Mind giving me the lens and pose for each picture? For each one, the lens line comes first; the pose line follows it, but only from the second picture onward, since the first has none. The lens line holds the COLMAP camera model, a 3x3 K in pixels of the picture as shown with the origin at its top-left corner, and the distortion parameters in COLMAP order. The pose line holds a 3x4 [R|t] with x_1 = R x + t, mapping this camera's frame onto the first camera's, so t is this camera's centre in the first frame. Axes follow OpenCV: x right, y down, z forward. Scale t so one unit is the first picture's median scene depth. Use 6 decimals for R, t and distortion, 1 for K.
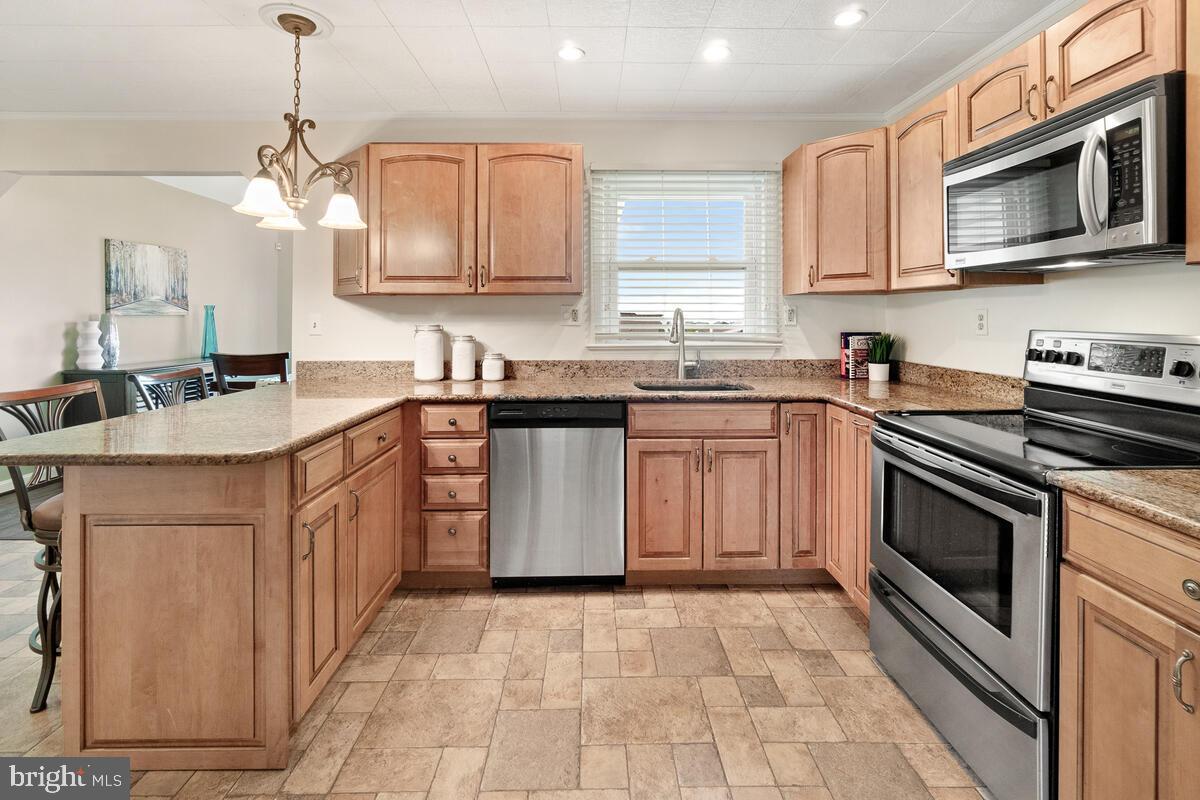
lens RADIAL K [[540.0, 0, 601.1], [0, 540.0, 315.9], [0, 0, 1]] dist [-0.003860, -0.000031]
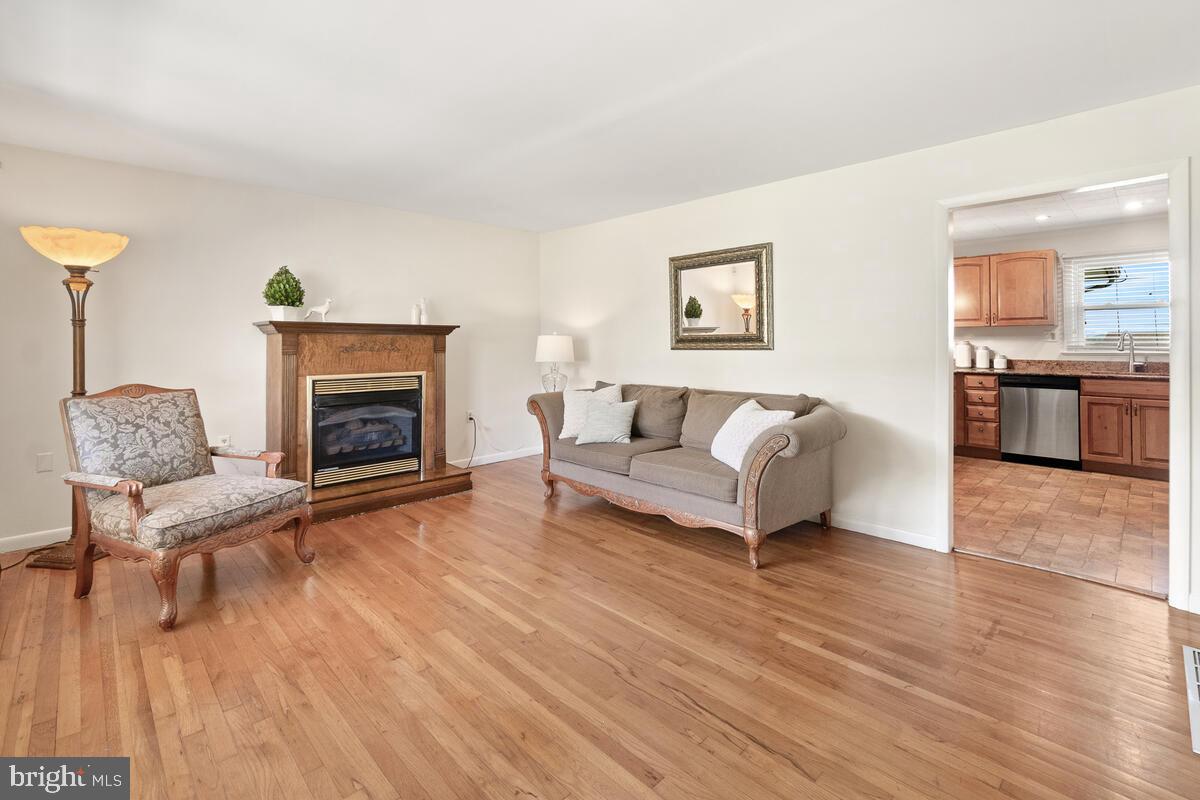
lens RADIAL K [[547.8, 0, 603.7], [0, 547.8, 330.8], [0, 0, 1]] dist [0.000970, 0.000467]
pose [[0.689712, -0.013669, -0.723954, 0.314414], [0.005954, 0.999895, -0.013207, -0.004745], [0.724059, 0.004798, 0.689721, -1.783702]]
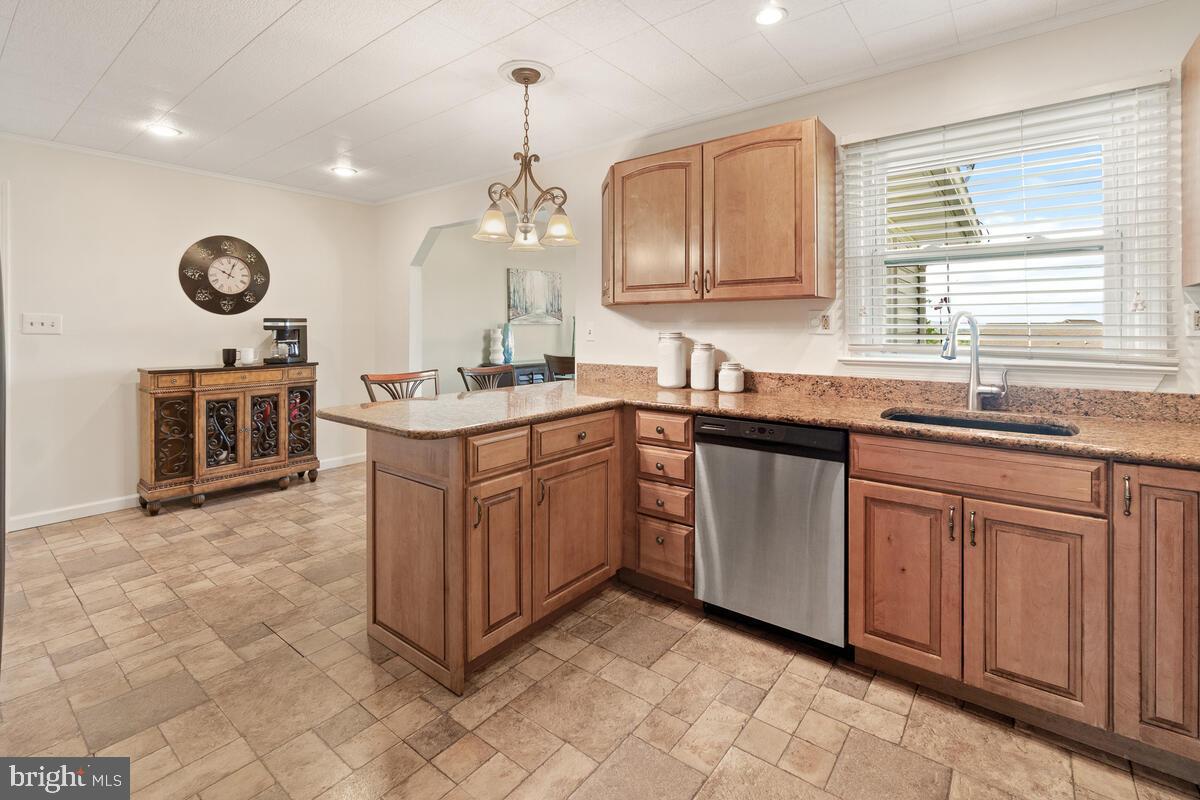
lens RADIAL K [[543.2, 0, 605.8], [0, 543.2, 326.8], [0, 0, 1]] dist [-0.002783, 0.000345]
pose [[0.778461, -0.000415, -0.627693, 0.270498], [0.002465, 0.999994, 0.002395, 0.004076], [0.627689, -0.003412, 0.778457, 0.158730]]
